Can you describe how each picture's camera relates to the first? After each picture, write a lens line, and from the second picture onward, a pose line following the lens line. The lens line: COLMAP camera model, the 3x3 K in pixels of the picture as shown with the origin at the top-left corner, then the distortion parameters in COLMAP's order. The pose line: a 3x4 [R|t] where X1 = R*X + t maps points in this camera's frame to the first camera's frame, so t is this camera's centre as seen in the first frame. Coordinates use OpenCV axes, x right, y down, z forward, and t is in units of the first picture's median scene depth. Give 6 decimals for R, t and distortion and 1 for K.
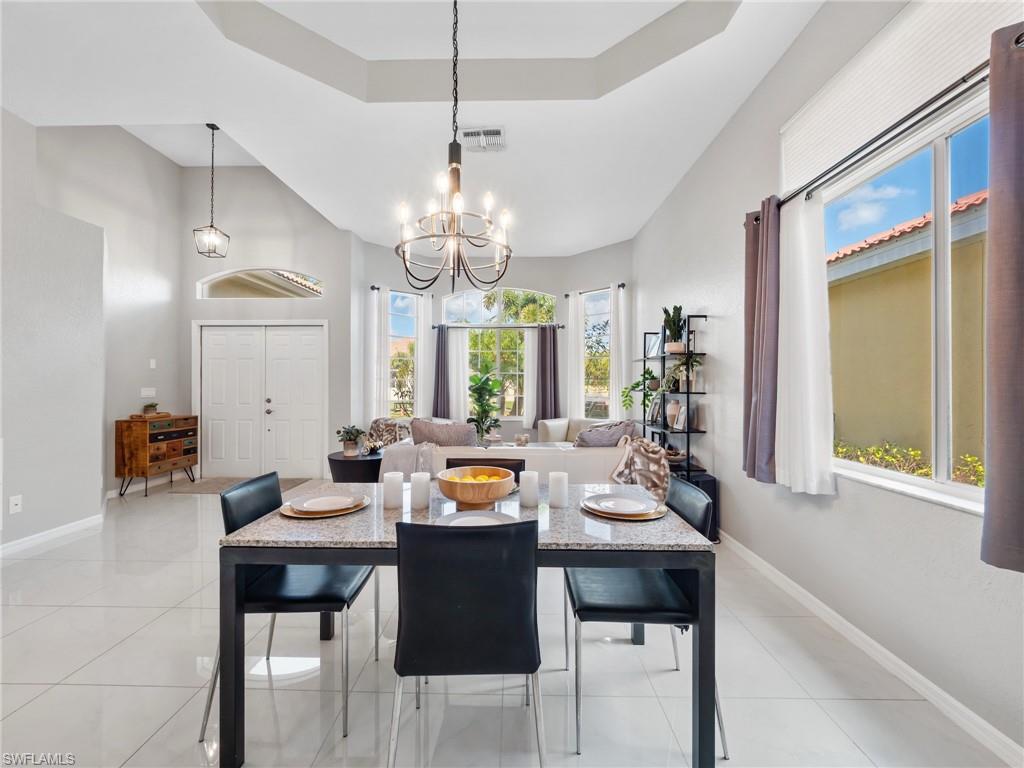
lens RADIAL K [[433.2, 0, 504.3], [0, 433.2, 380.0], [0, 0, 1]] dist [0.004411, -0.005909]
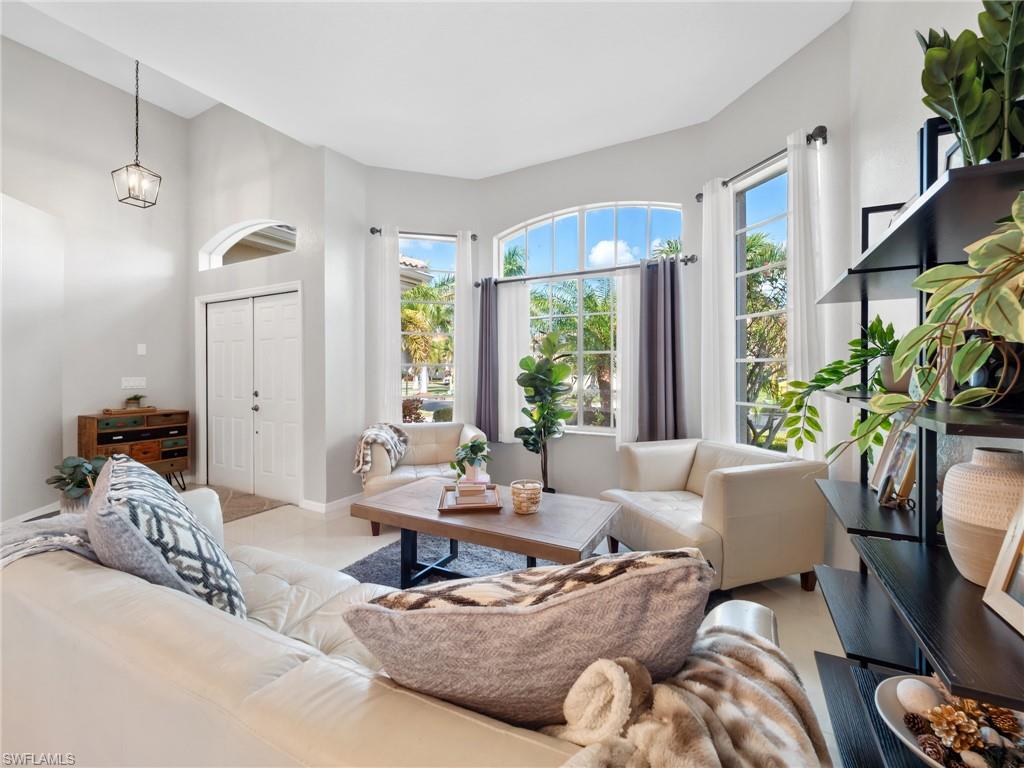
lens RADIAL K [[434.9, 0, 504.0], [0, 434.9, 368.6], [0, 0, 1]] dist [0.004054, -0.007139]
pose [[0.888365, -0.005916, -0.459099, 0.213700], [0.006398, 0.999979, -0.000504, 0.005845], [0.459093, -0.002490, 0.888385, 0.546696]]
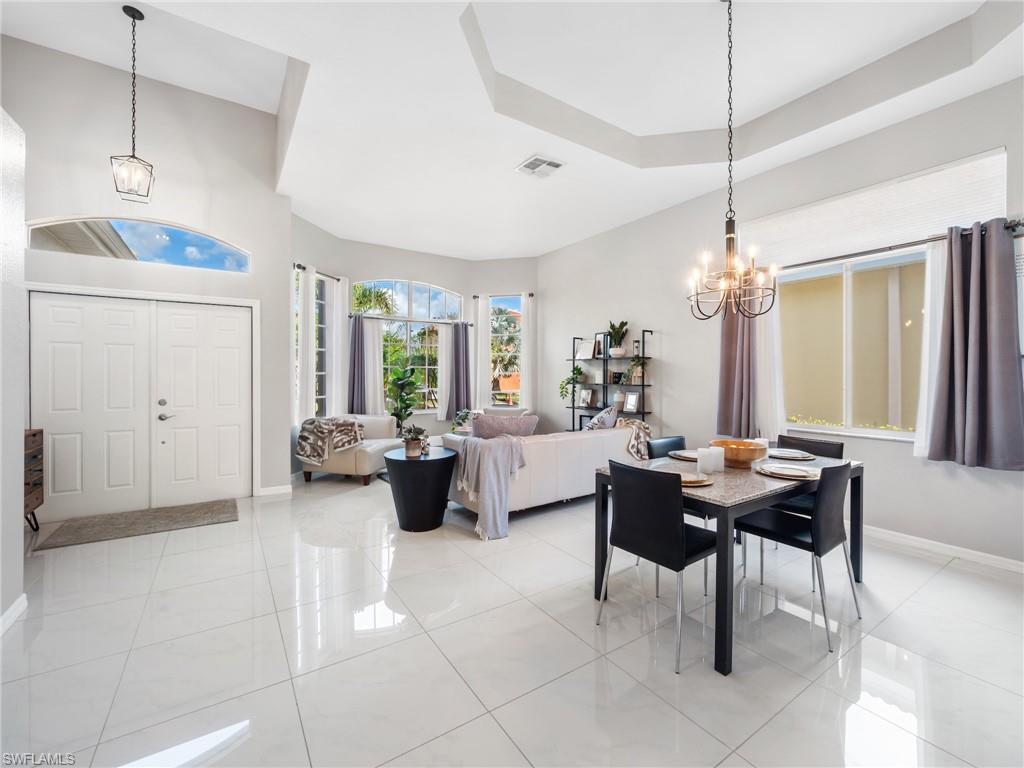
lens RADIAL K [[433.2, 0, 504.3], [0, 433.2, 380.0], [0, 0, 1]] dist [0.004411, -0.005909]
pose [[0.825908, -0.007067, 0.563760, -0.508564], [-0.006212, 0.999747, 0.021633, -0.010633], [-0.563770, -0.021369, 0.825655, 0.065738]]
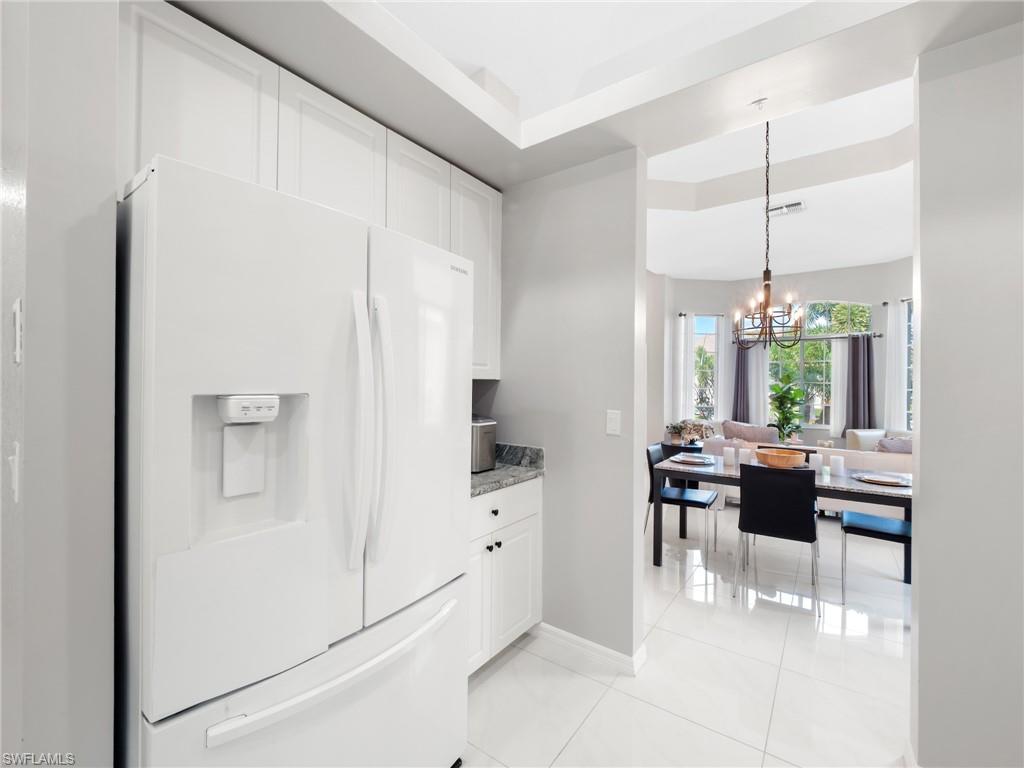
lens RADIAL K [[442.4, 0, 512.0], [0, 442.4, 384.0], [0, 0, 1]] dist [-0.000549, -0.000684]
pose [[0.824775, 0.004662, -0.565441, 0.017753], [-0.000512, 0.999972, 0.007499, -0.025754], [0.565460, -0.005895, 0.824754, -0.367288]]
